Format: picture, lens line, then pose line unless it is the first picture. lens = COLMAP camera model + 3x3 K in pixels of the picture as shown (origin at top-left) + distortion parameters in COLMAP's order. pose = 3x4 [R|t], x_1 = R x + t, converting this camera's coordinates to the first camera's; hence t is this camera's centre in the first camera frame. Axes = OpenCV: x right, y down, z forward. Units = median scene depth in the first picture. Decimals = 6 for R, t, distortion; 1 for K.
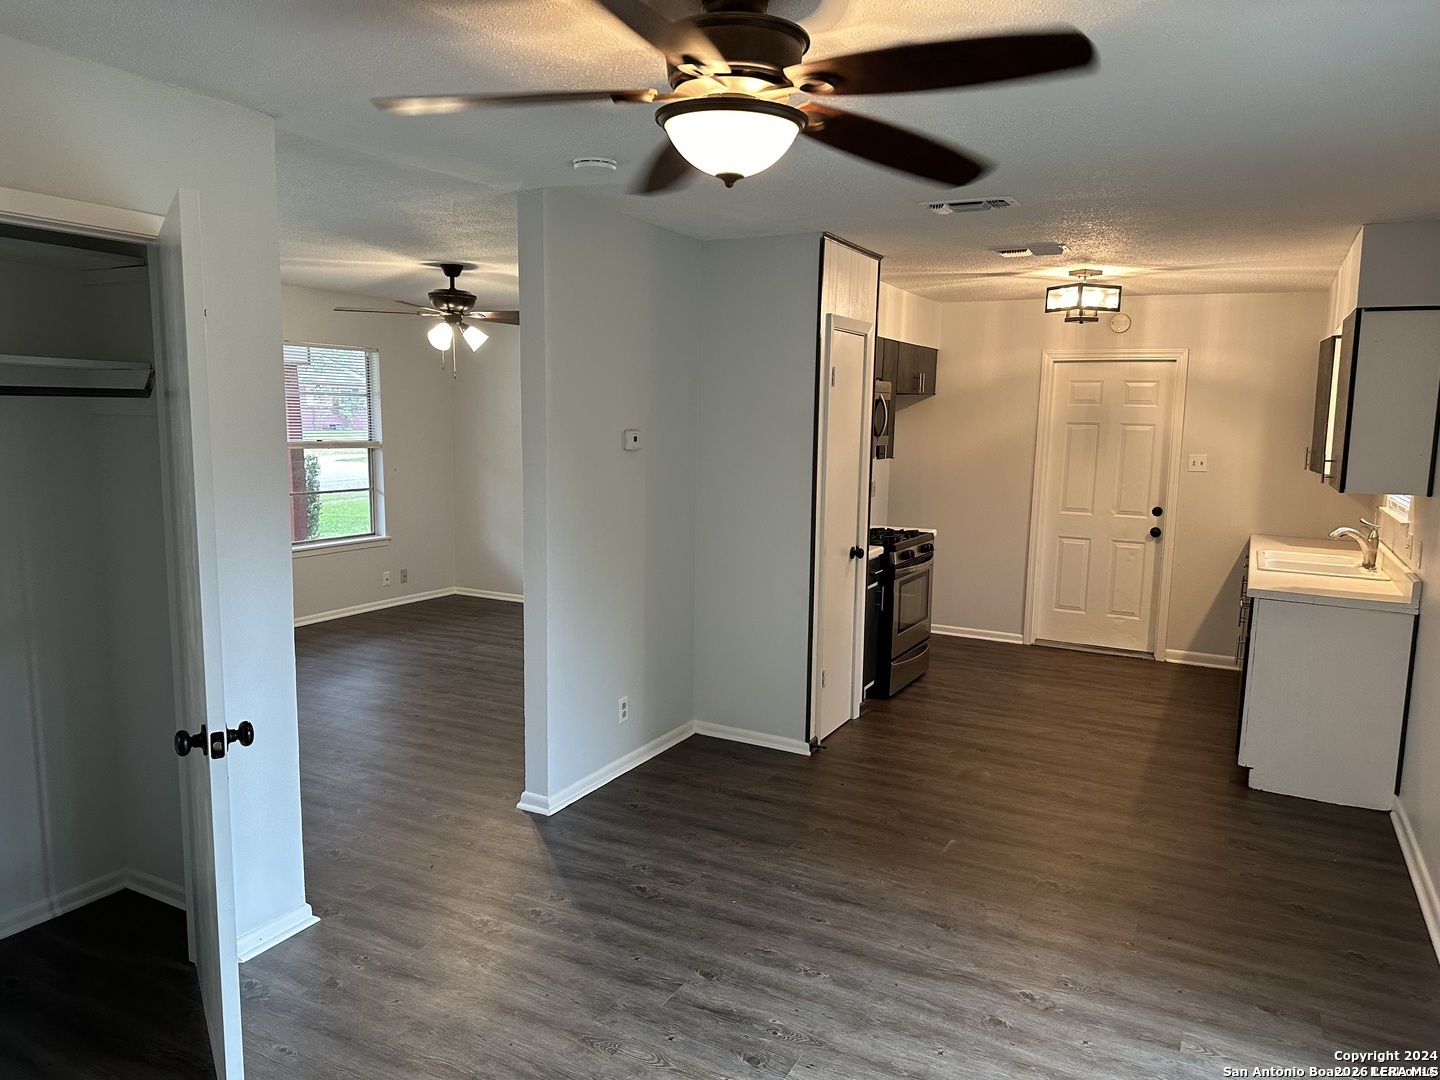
lens RADIAL K [[1056.8, 0, 736.2], [0, 1056.8, 567.9], [0, 0, 1]] dist [0.092414, -0.001023]
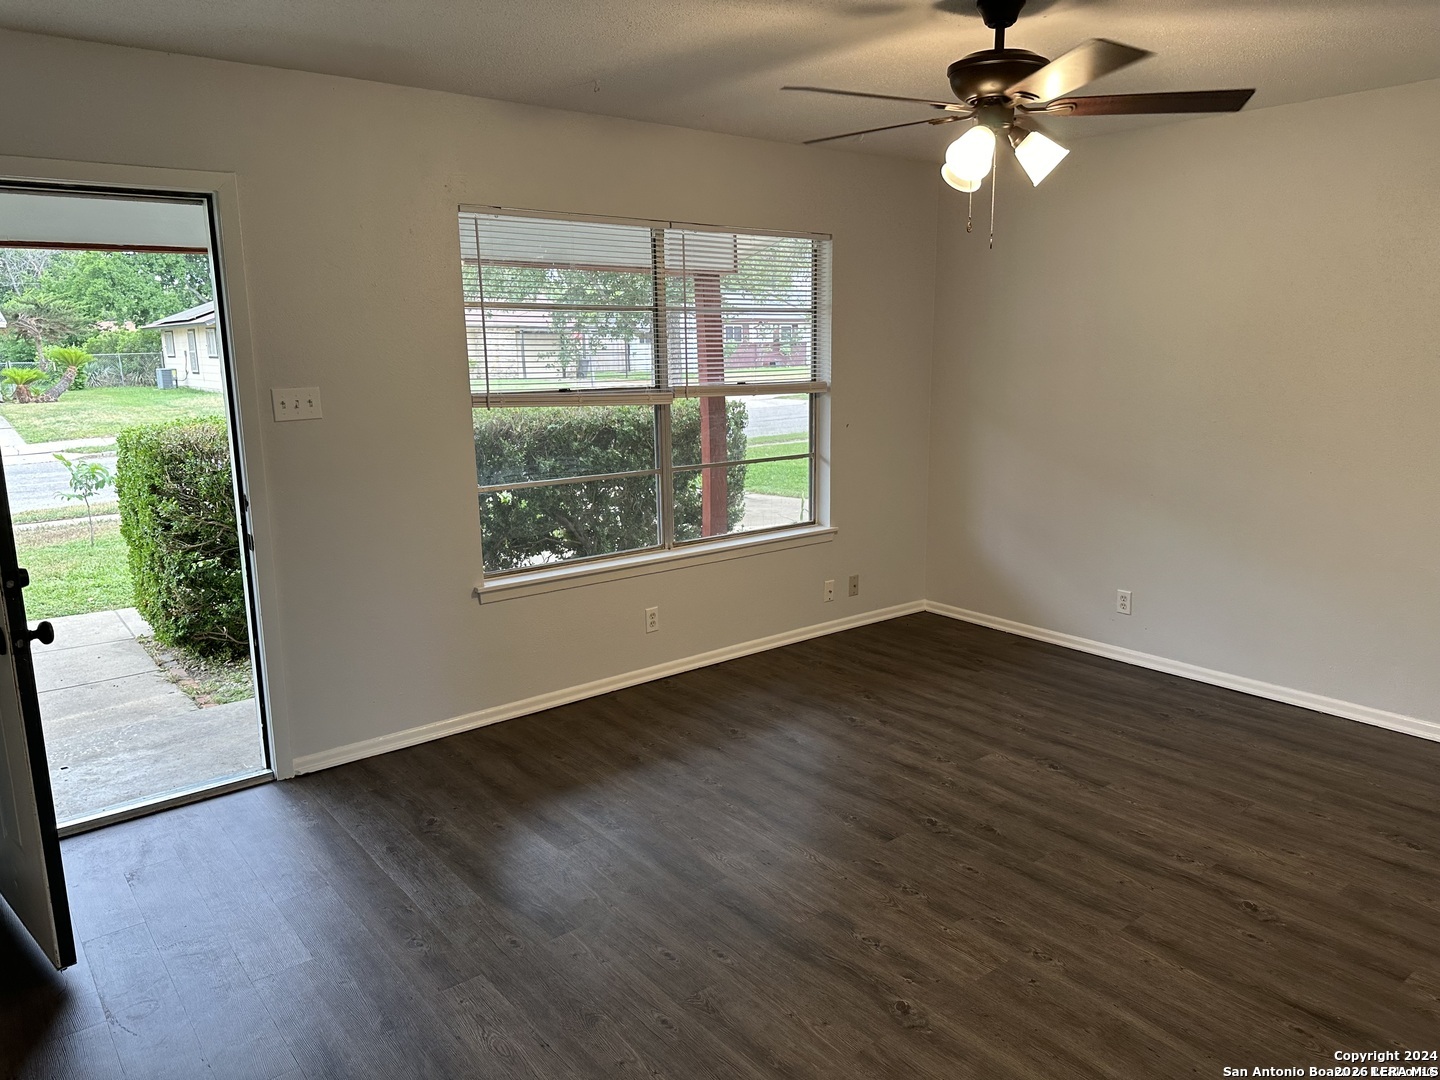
lens RADIAL K [[1024.7, 0, 729.3], [0, 1024.7, 542.0], [0, 0, 1]] dist [0.000694, -0.006096]
pose [[0.920761, 0.042088, -0.387850, -0.149797], [-0.024618, 0.998451, 0.049905, -0.053444], [0.389349, -0.036403, 0.920371, 0.420830]]
